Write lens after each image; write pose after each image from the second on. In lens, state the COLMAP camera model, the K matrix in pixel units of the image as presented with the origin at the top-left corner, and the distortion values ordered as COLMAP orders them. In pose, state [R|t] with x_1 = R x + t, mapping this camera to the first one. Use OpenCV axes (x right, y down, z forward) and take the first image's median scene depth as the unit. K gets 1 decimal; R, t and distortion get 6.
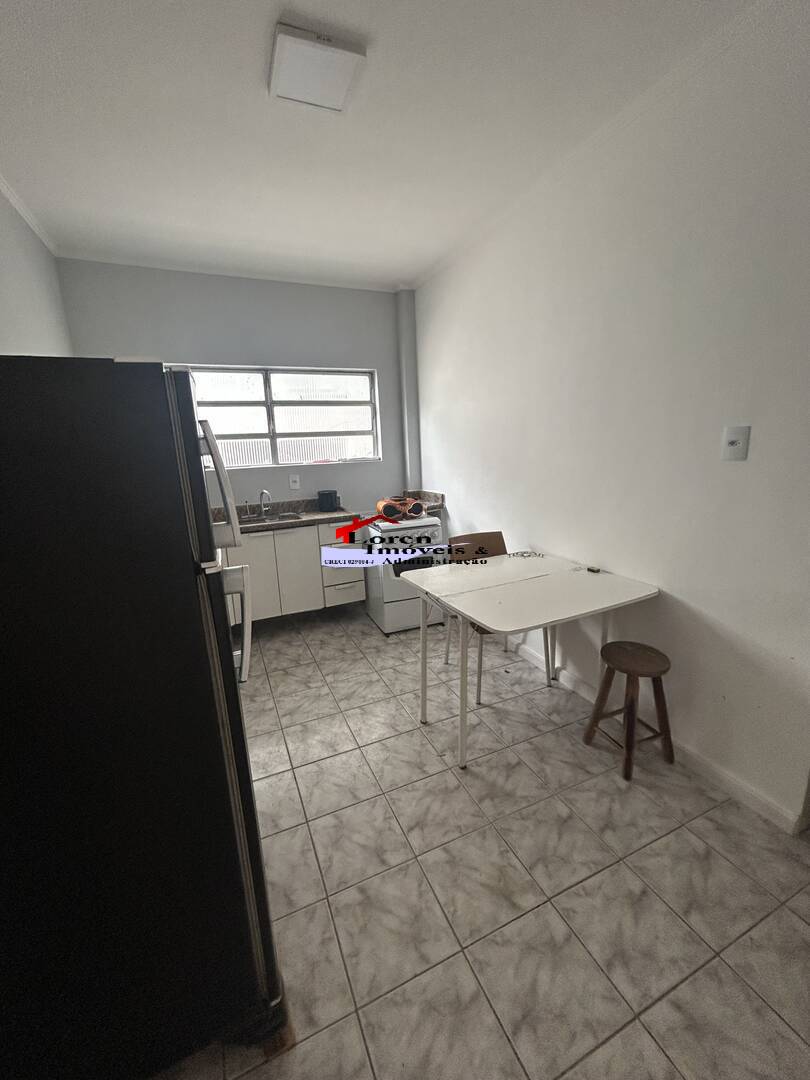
lens RADIAL K [[442.1, 0, 411.6], [0, 442.1, 537.5], [0, 0, 1]] dist [-0.004378, 0.000125]
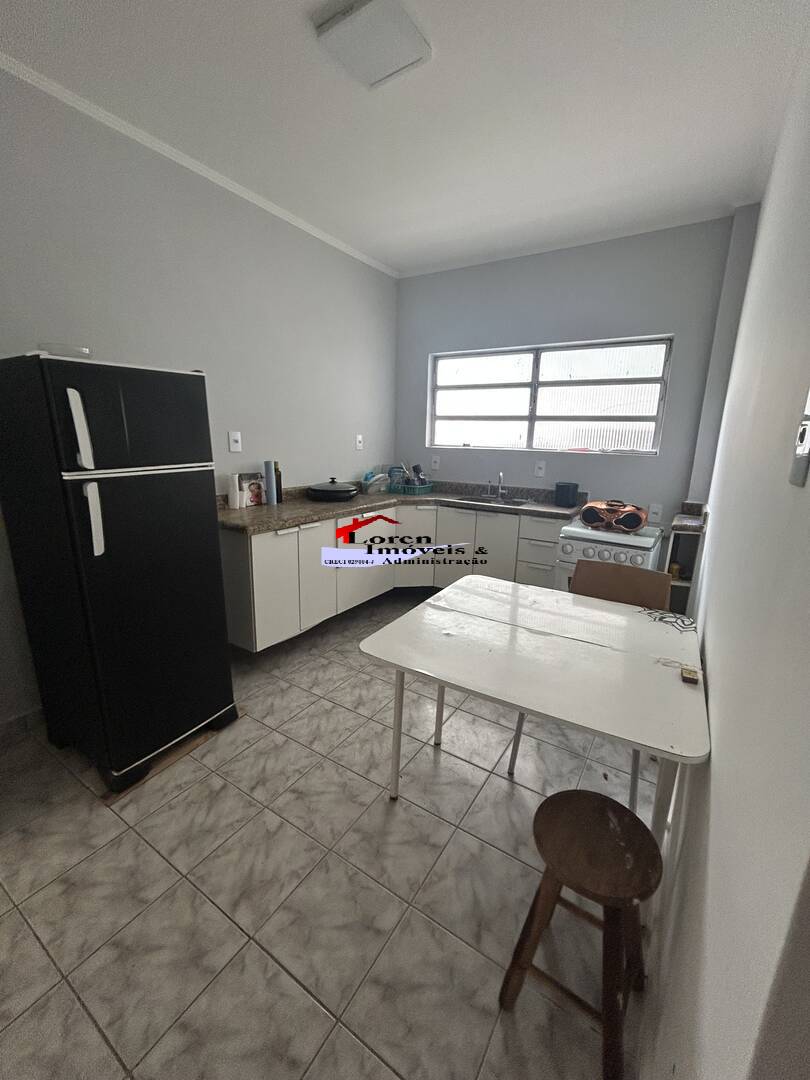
lens RADIAL K [[442.1, 0, 405.6], [0, 442.1, 538.4], [0, 0, 1]] dist [-0.004378, 0.000125]
pose [[0.543162, 0.242101, -0.803967, 0.778380], [-0.223666, 0.964649, 0.139378, -0.106179], [0.809289, 0.104115, 0.578110, 0.518923]]
